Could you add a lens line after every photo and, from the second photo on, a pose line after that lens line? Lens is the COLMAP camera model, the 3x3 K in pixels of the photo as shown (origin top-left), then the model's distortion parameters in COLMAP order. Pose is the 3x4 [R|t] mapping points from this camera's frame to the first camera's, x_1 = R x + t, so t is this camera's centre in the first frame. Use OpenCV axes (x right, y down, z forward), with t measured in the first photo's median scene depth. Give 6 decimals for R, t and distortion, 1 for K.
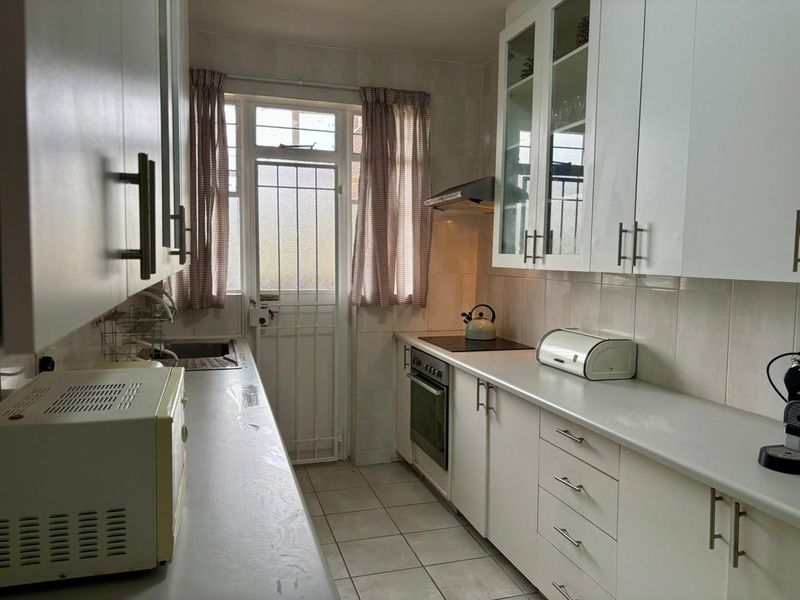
lens RADIAL K [[604.7, 0, 400.0], [0, 604.7, 300.0], [0, 0, 1]] dist [0.022166, -0.001161]
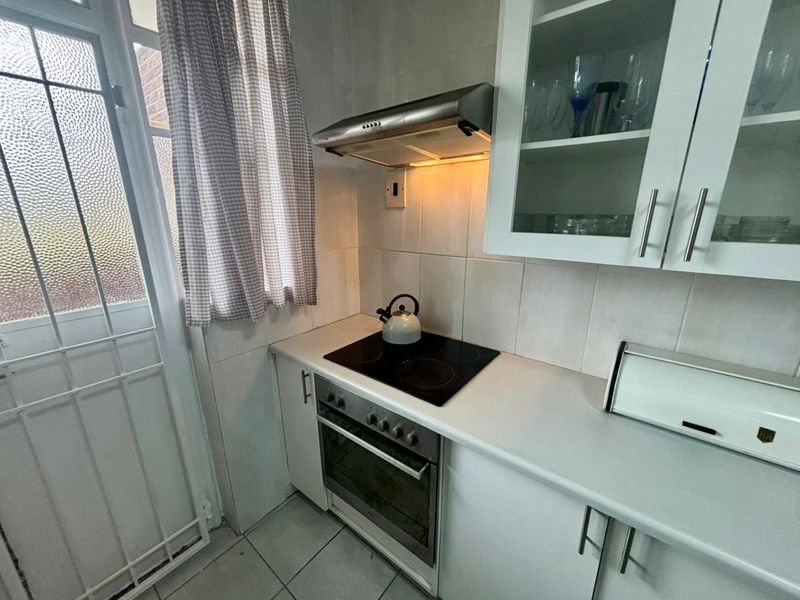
lens RADIAL K [[323.5, 0, 400.1], [0, 323.5, 297.7], [0, 0, 1]] dist [-0.003383, 0.000095]
pose [[0.824757, -0.165398, 0.540758, -0.080250], [0.054837, 0.975155, 0.214627, -0.071919], [-0.562822, -0.147362, 0.813336, 0.655187]]
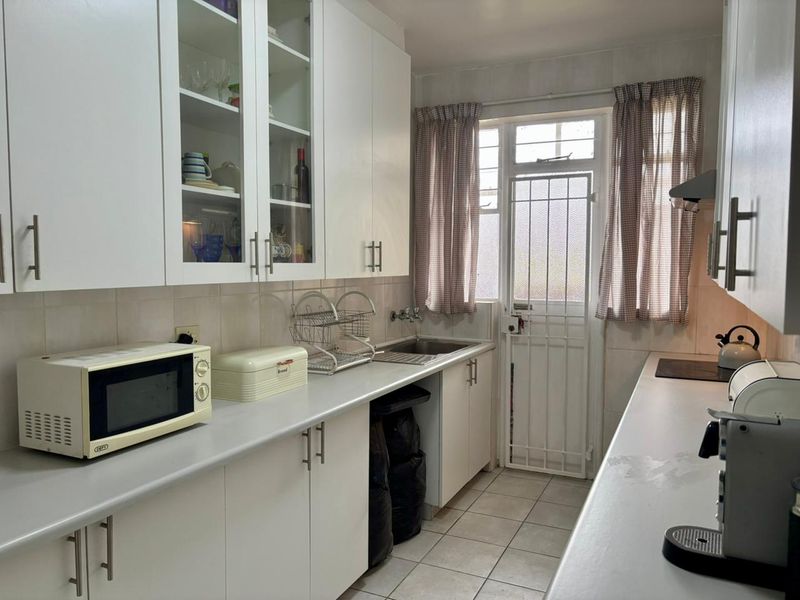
lens RADIAL K [[592.2, 0, 398.1], [0, 592.2, 305.6], [0, 0, 1]] dist [-0.000351, -0.002028]
pose [[0.735101, 0.039942, -0.676780, 0.320948], [-0.046364, 0.998888, 0.008593, -0.004809], [0.676370, 0.025062, 0.736135, 0.102530]]
